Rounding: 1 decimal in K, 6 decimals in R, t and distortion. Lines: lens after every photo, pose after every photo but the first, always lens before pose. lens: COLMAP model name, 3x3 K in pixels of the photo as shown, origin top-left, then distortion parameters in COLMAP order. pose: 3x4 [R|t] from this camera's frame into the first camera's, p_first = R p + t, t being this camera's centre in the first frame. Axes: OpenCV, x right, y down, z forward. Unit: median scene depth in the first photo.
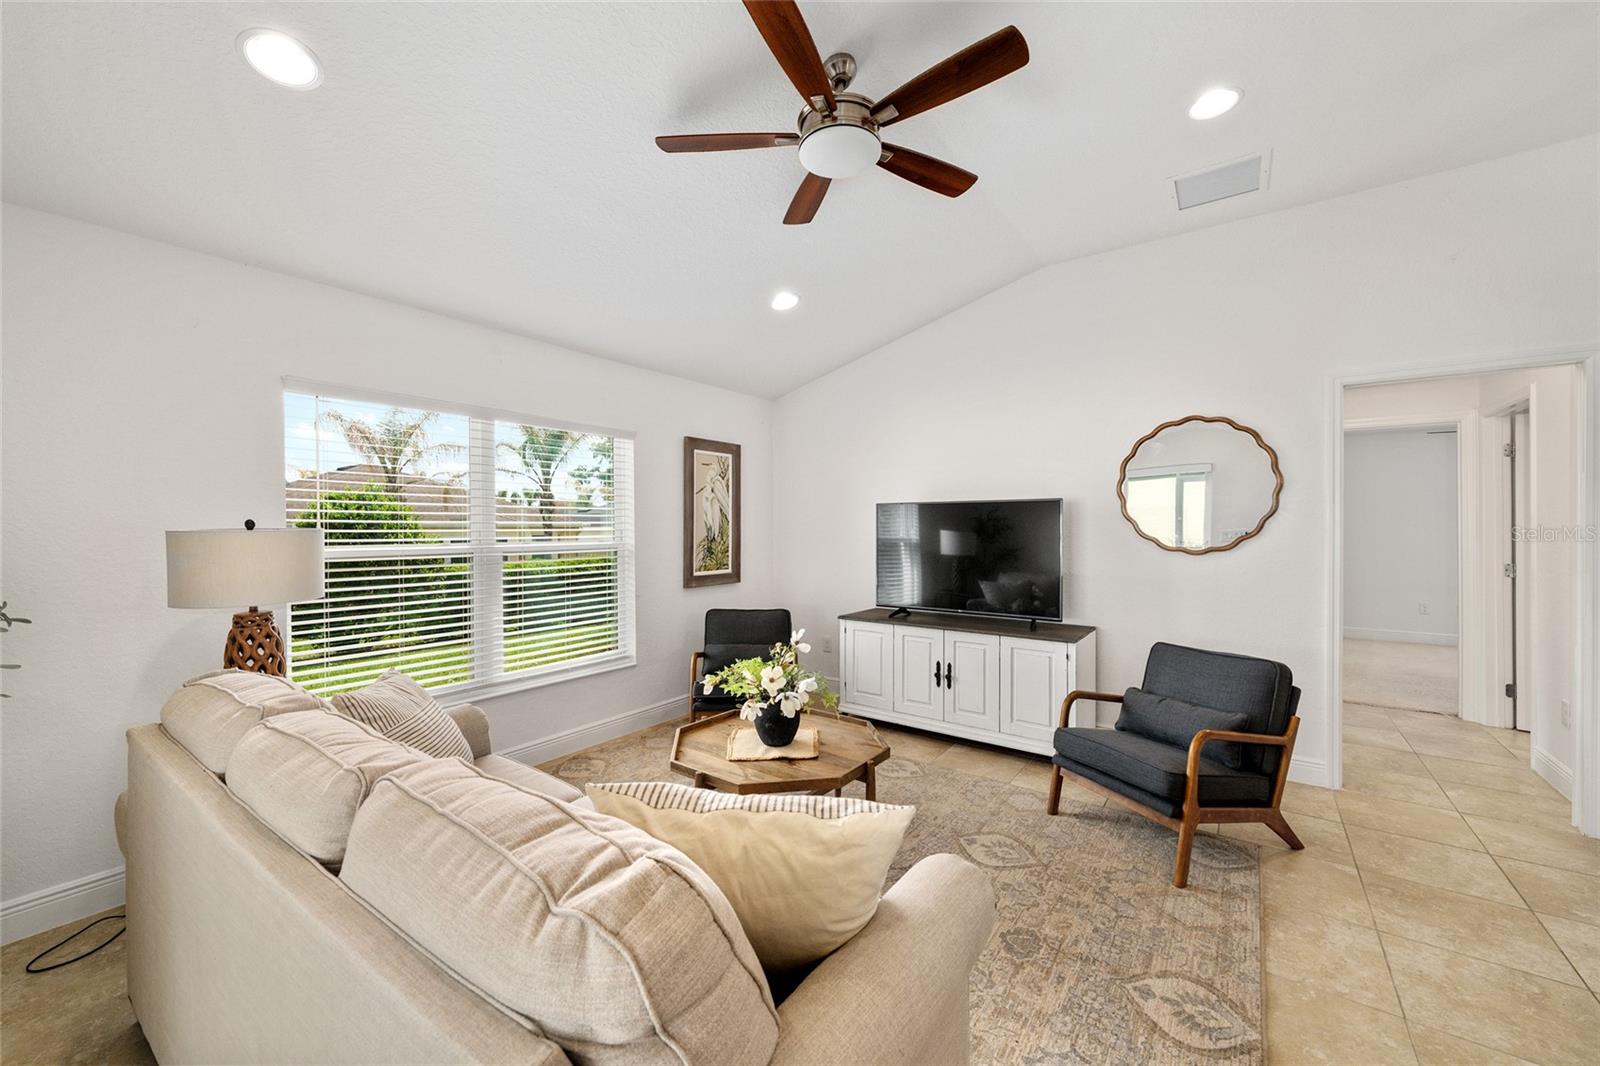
lens RADIAL K [[618.5, 0, 800.7], [0, 618.5, 522.4], [0, 0, 1]] dist [-0.004167, 0.001054]
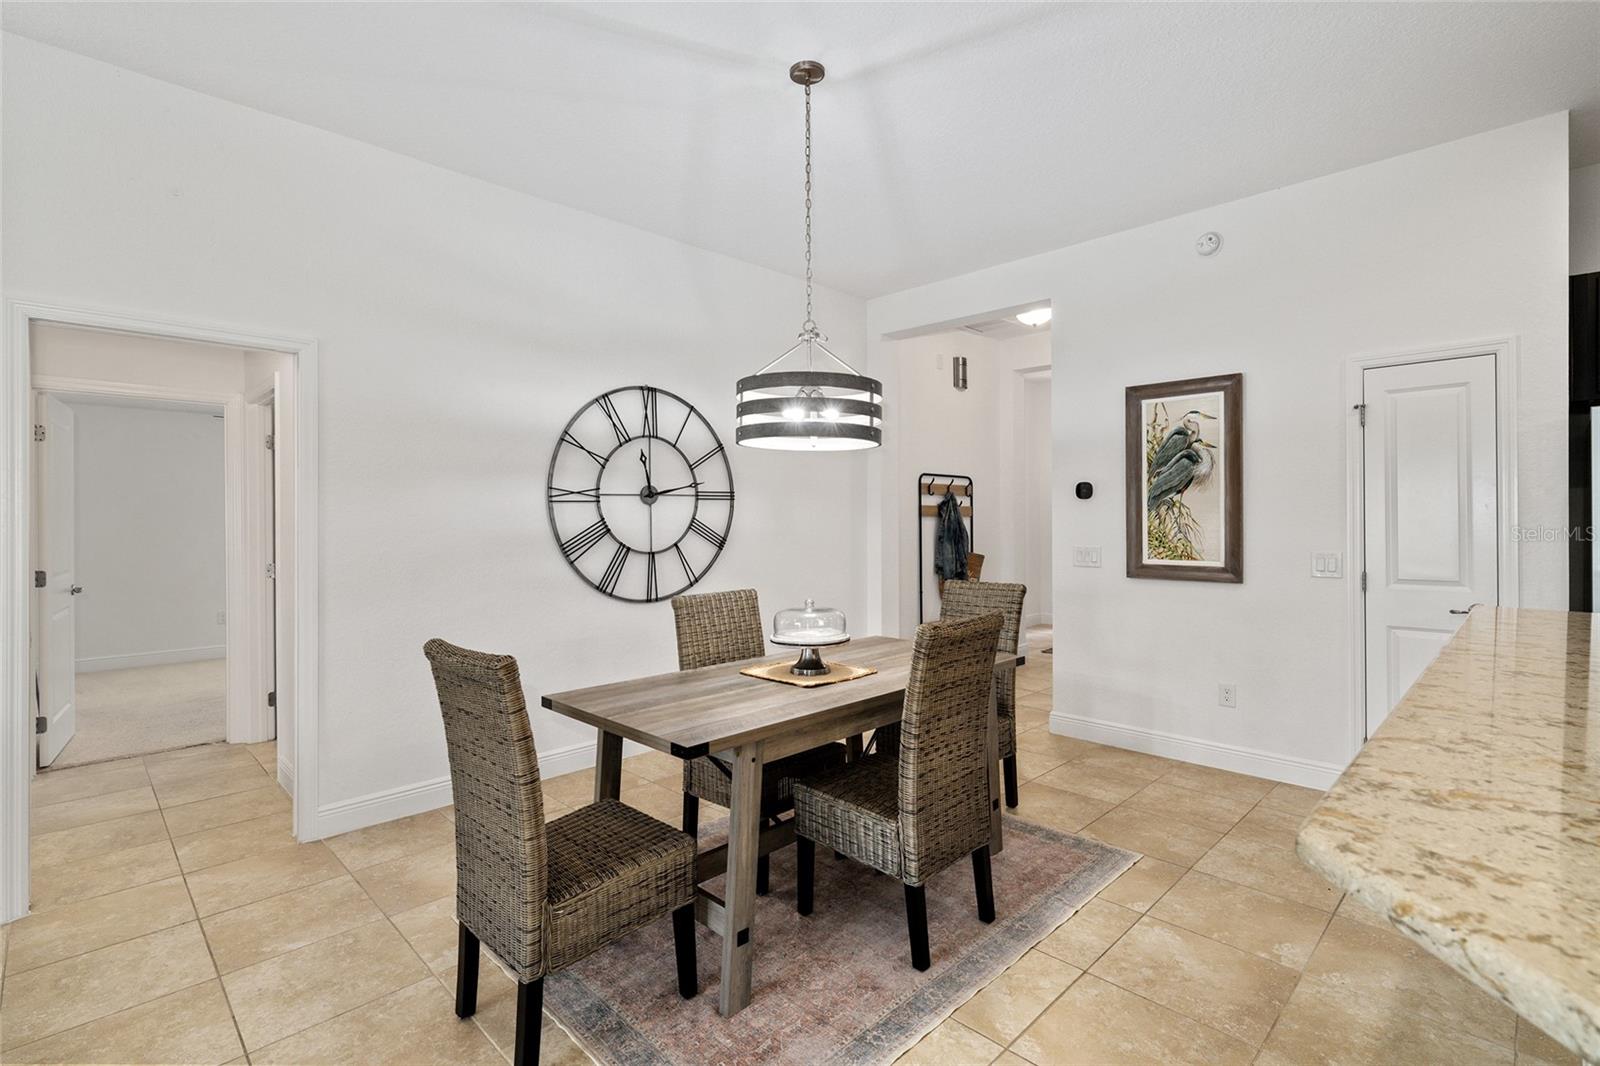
lens RADIAL K [[746.8, 0, 804.4], [0, 746.8, 518.5], [0, 0, 1]] dist [-0.004331, 0.001185]
pose [[0.158088, 0.002279, 0.987422, 0.166708], [-0.002509, 0.999995, -0.001906, -0.001423], [-0.987422, -0.002176, 0.158093, 0.023163]]
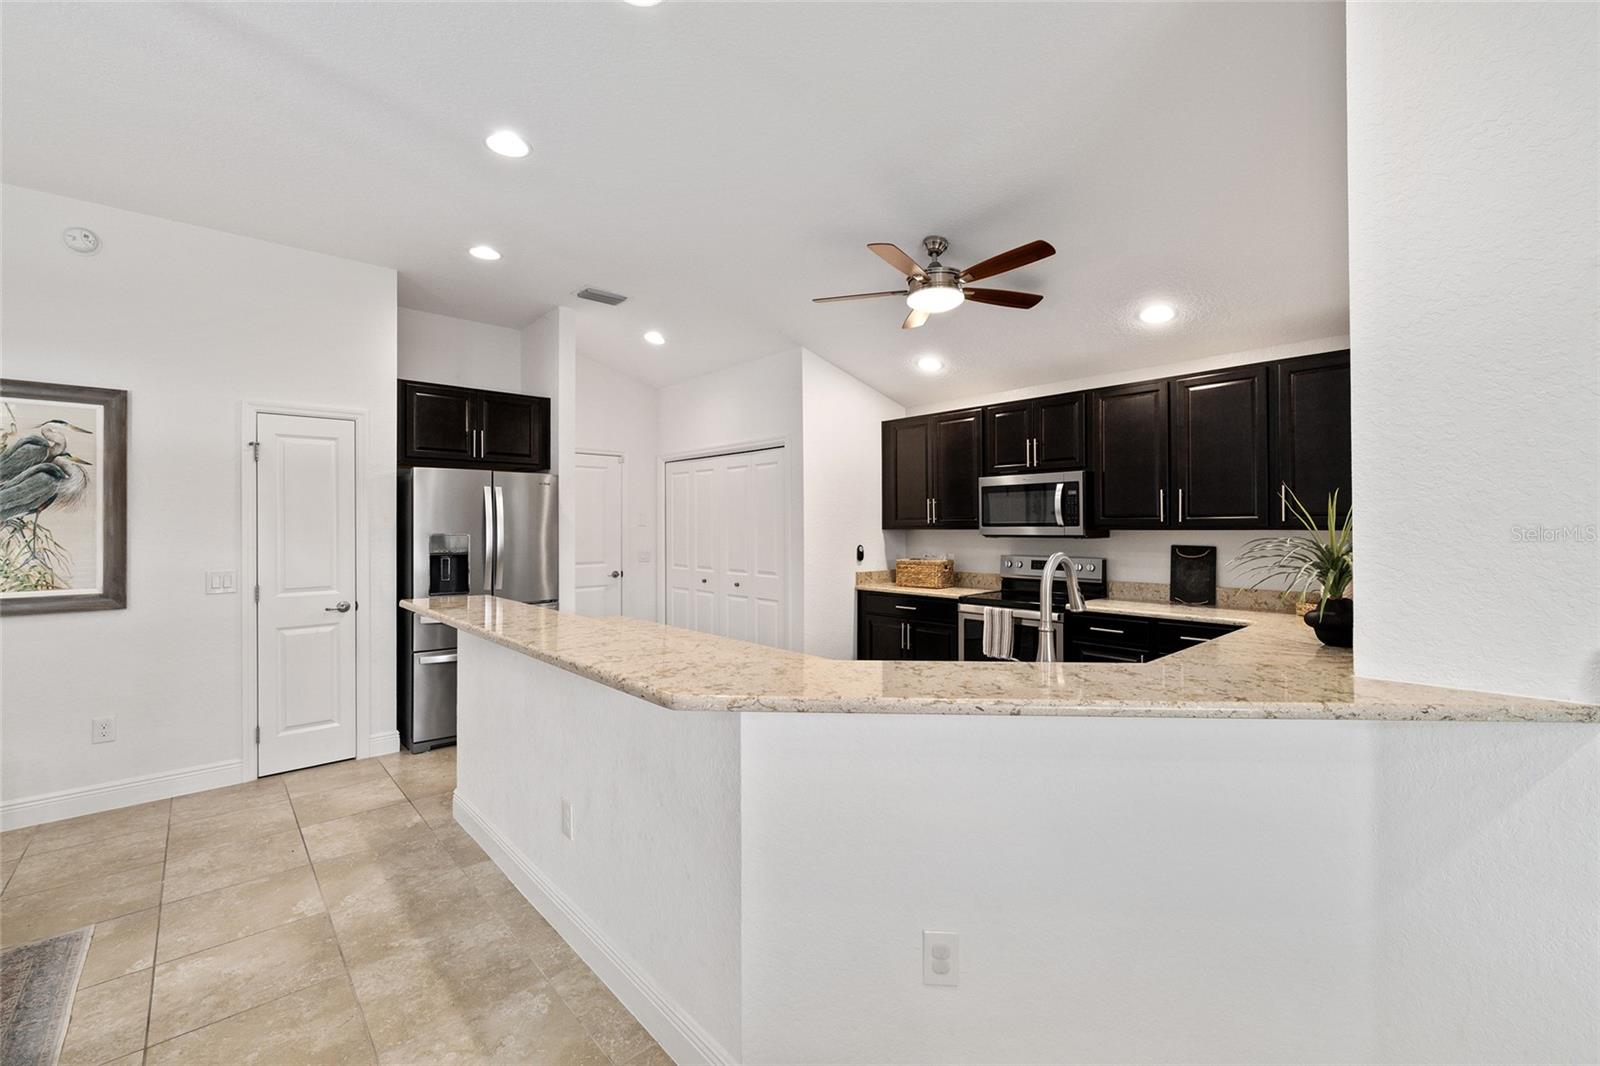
lens RADIAL K [[665.9, 0, 791.5], [0, 665.9, 519.3], [0, 0, 1]] dist [0.000589, -0.000062]
pose [[-0.977252, 0.008595, 0.211908, 0.224396], [0.005458, 0.999867, -0.015380, -0.015517], [-0.212012, -0.013874, -0.977169, 0.268204]]
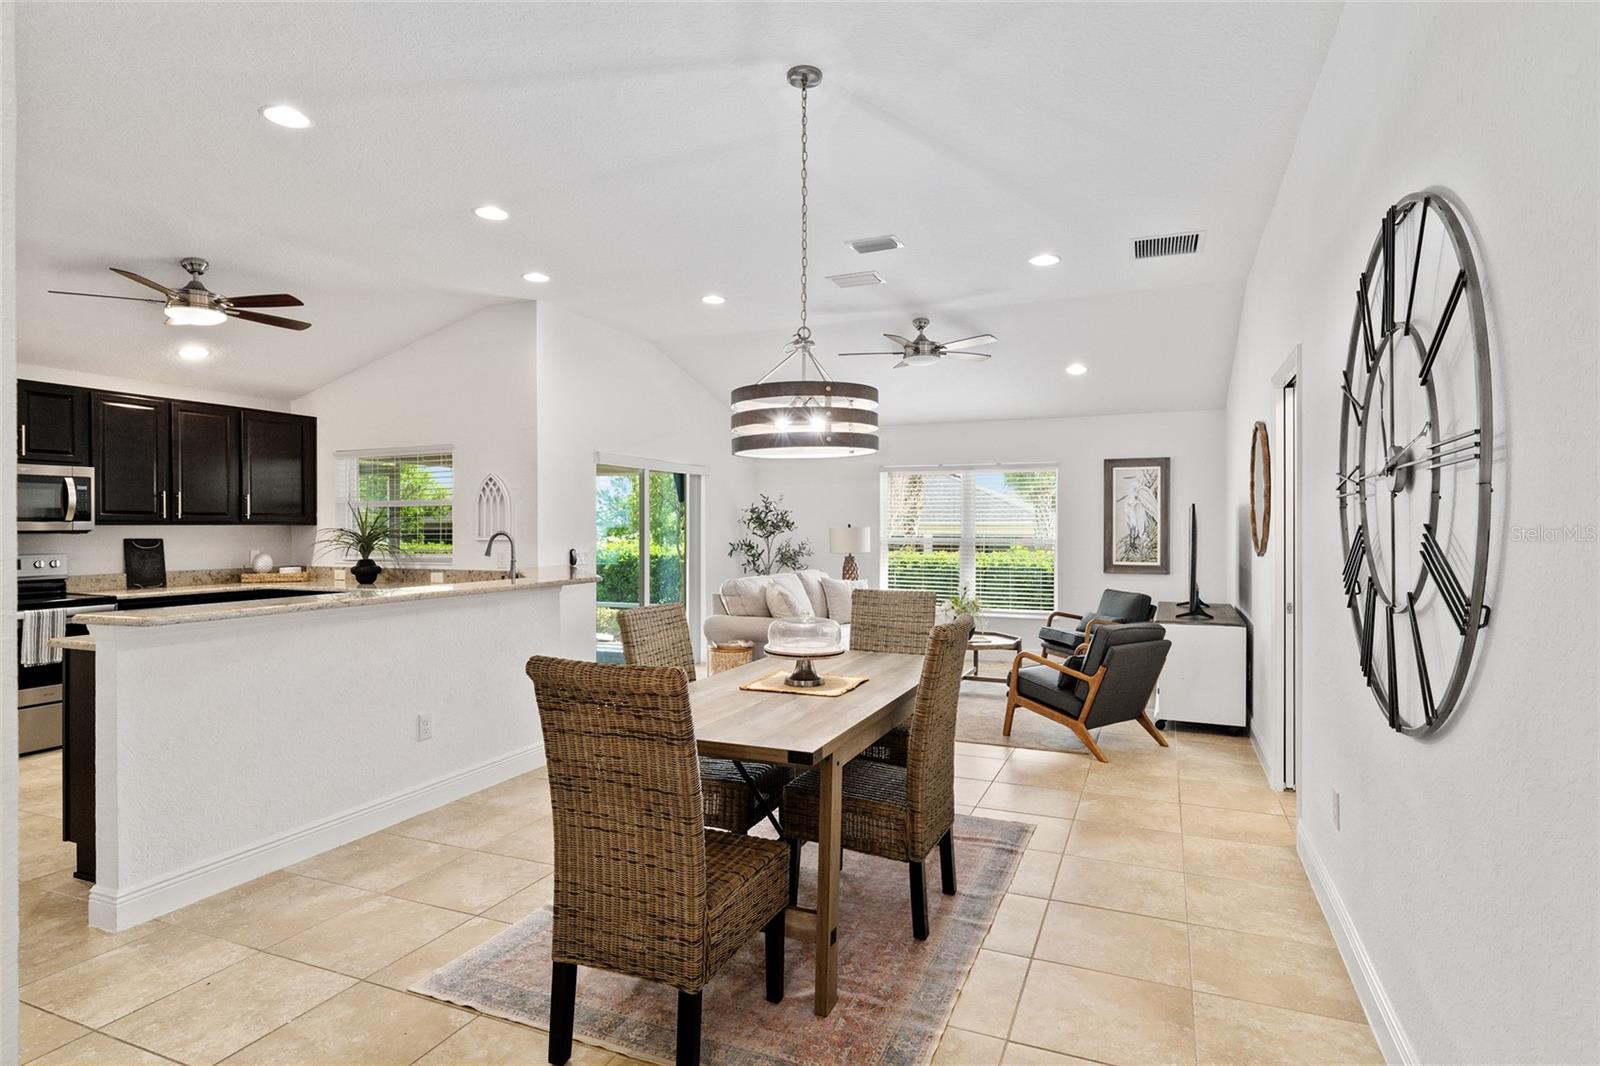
lens RADIAL K [[824.2, 0, 804.0], [0, 824.2, 529.1], [0, 0, 1]] dist [-0.002964, -0.001610]
pose [[0.224096, 0.005261, -0.974553, 1.638825], [0.007084, 0.999950, 0.007027, -0.006500], [0.974541, -0.008478, 0.224047, -0.041892]]
